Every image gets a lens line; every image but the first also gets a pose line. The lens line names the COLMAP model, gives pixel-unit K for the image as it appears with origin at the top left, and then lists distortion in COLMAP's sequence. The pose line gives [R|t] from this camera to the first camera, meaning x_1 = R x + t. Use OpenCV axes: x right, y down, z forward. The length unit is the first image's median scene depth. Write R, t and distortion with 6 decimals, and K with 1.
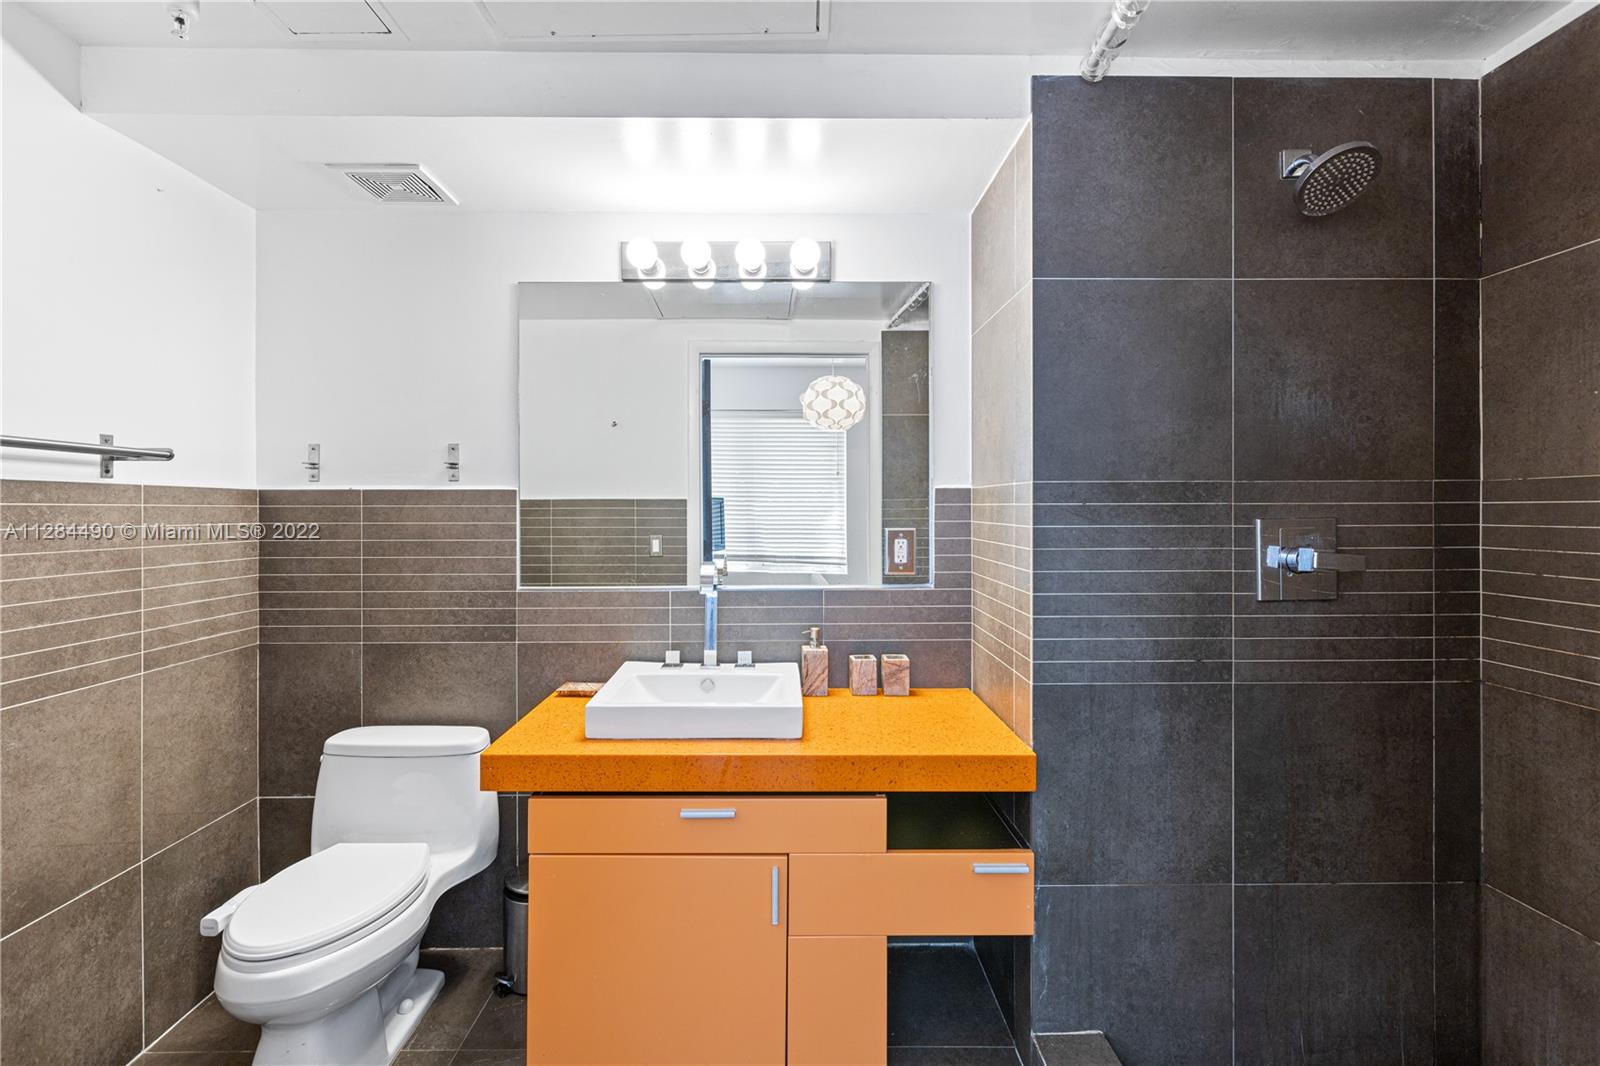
lens RADIAL K [[715.3, 0, 797.1], [0, 715.3, 520.4], [0, 0, 1]] dist [0.000916, 0.000160]
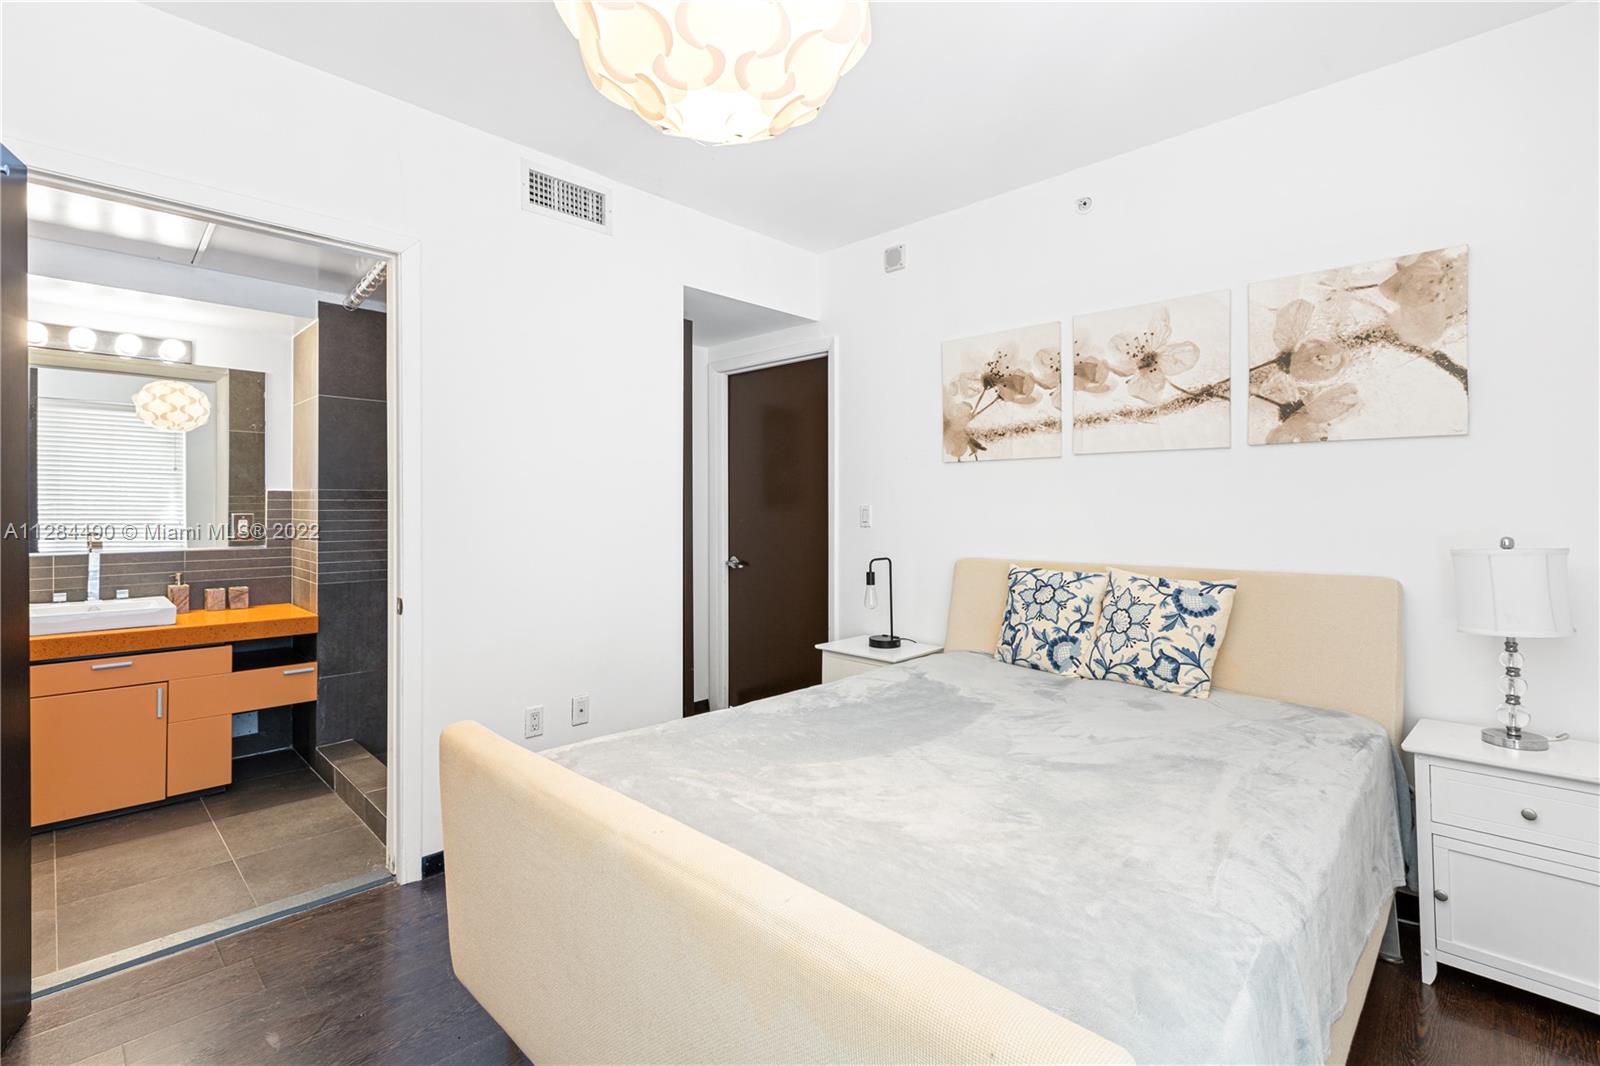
lens RADIAL K [[715.3, 0, 775.8], [0, 715.3, 498.0], [0, 0, 1]] dist [0.000916, 0.000160]
pose [[0.714320, 0.005892, 0.699795, -0.151731], [0.008575, 0.999816, -0.017171, 0.015099], [-0.699767, 0.018266, 0.714138, -1.182643]]
